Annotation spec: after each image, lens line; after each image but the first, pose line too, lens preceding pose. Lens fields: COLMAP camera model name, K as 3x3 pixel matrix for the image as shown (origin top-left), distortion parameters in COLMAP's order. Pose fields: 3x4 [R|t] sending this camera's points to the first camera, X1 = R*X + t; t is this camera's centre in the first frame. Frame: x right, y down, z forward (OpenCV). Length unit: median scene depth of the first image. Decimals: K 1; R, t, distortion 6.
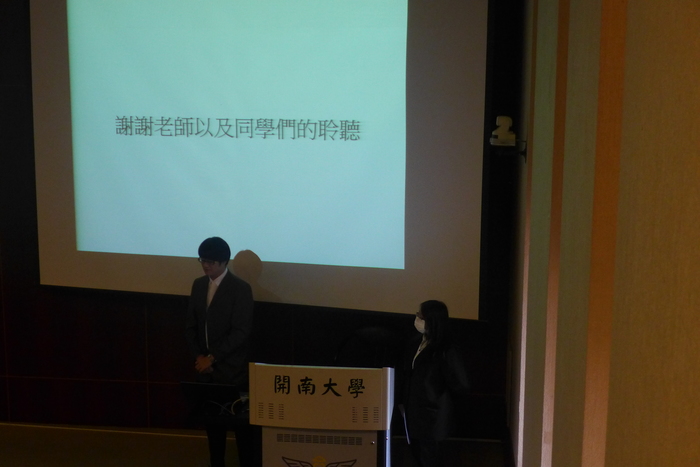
lens RADIAL K [[1109.2, 0, 346.4], [0, 1109.2, 240.8], [0, 0, 1]] dist [0.011184, 0.000000]
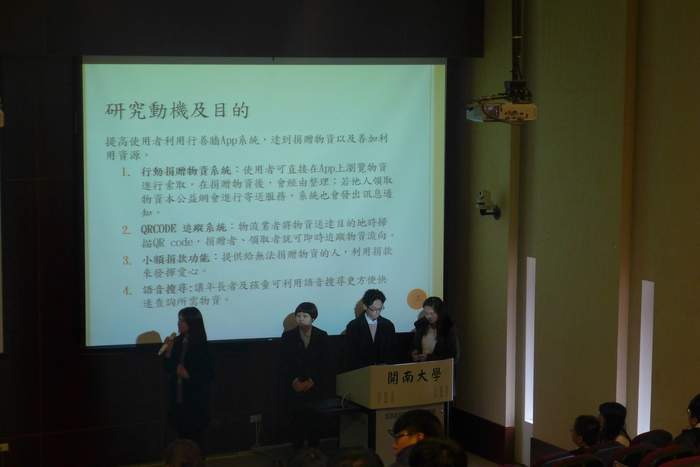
lens RADIAL K [[1582.4, 0, 335.9], [0, 1582.4, 241.0], [0, 0, 1]] dist [0.255327, 0.000000]
pose [[0.844336, -0.065091, 0.531846, -1.237233], [0.092203, 0.995438, -0.024549, -0.007441], [-0.527822, 0.069766, 0.846485, -0.765153]]
